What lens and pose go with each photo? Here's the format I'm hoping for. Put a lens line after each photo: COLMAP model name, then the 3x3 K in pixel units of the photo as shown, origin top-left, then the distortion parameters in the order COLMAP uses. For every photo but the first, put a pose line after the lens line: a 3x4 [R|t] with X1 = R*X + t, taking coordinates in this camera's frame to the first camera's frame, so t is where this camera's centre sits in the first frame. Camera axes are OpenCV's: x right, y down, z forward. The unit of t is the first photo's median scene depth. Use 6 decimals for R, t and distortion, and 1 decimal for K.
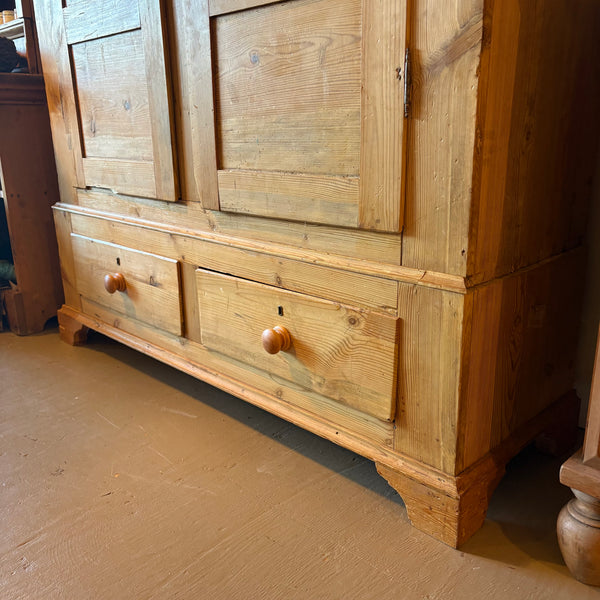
lens RADIAL K [[601.8, 0, 297.6], [0, 601.8, 302.6], [0, 0, 1]] dist [0.027303, 0.000000]
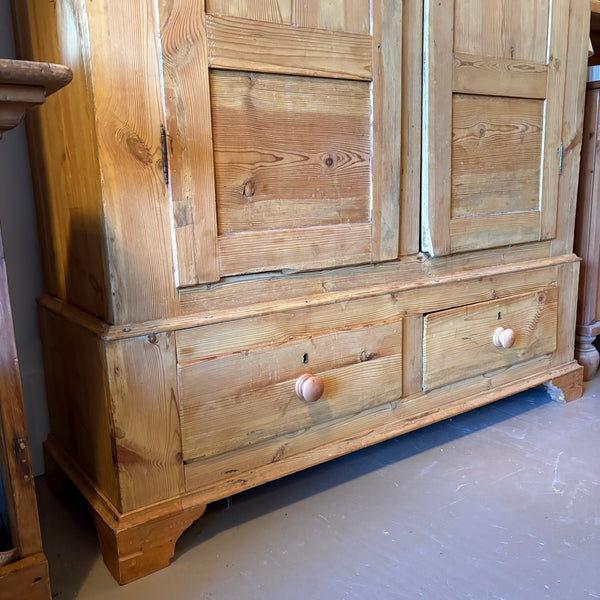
lens RADIAL K [[601.8, 0, 291.0], [0, 601.8, 305.1], [0, 0, 1]] dist [0.027303, 0.000000]
pose [[0.164666, -0.179211, 0.969932, -1.449835], [0.309174, 0.943176, 0.121779, -0.325675], [-0.936641, 0.279825, 0.210716, 1.185608]]
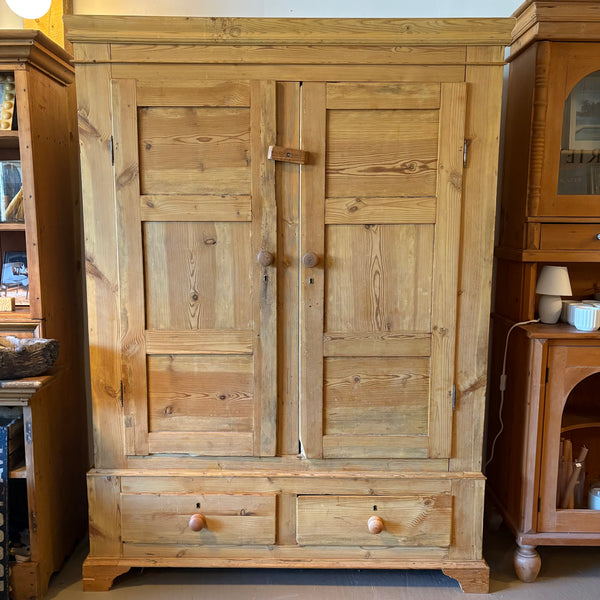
lens RADIAL K [[601.8, 0, 296.8], [0, 601.8, 297.4], [0, 0, 1]] dist [0.027303, 0.000000]
pose [[0.707888, -0.078845, 0.701911, -1.480804], [0.186062, 0.979467, -0.077623, -0.530740], [-0.681378, 0.185547, 0.708023, -0.260241]]
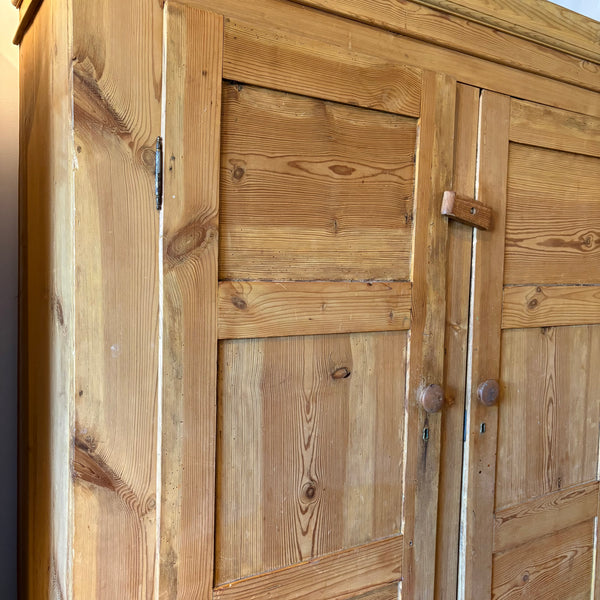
lens RADIAL K [[601.8, 0, 297.8], [0, 601.8, 301.2], [0, 0, 1]] dist [0.027303, 0.000000]
pose [[0.213107, -0.036398, 0.976351, -1.263781], [0.249419, 0.968222, -0.018345, -0.985177], [-0.944656, 0.247430, 0.215413, 1.002703]]
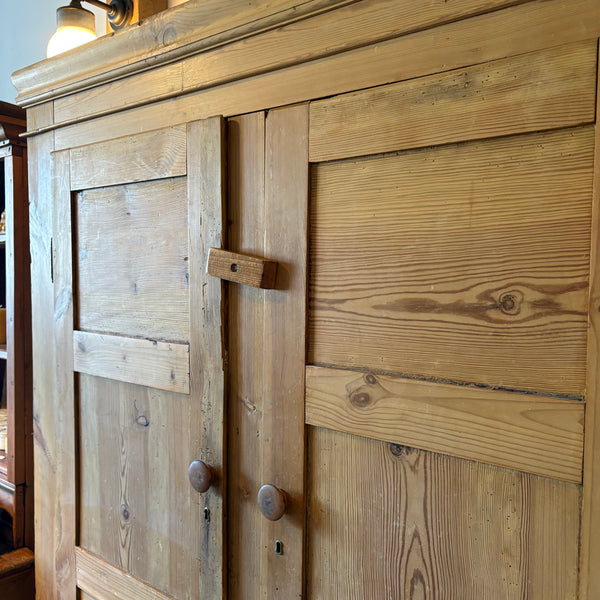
lens RADIAL K [[601.8, 0, 294.0], [0, 601.8, 302.8], [0, 0, 1]] dist [0.027303, 0.000000]
pose [[0.994692, 0.016983, 0.101486, -0.245883], [0.006531, 0.973876, -0.226985, -0.844516], [-0.102690, 0.226443, 0.968596, 0.132760]]
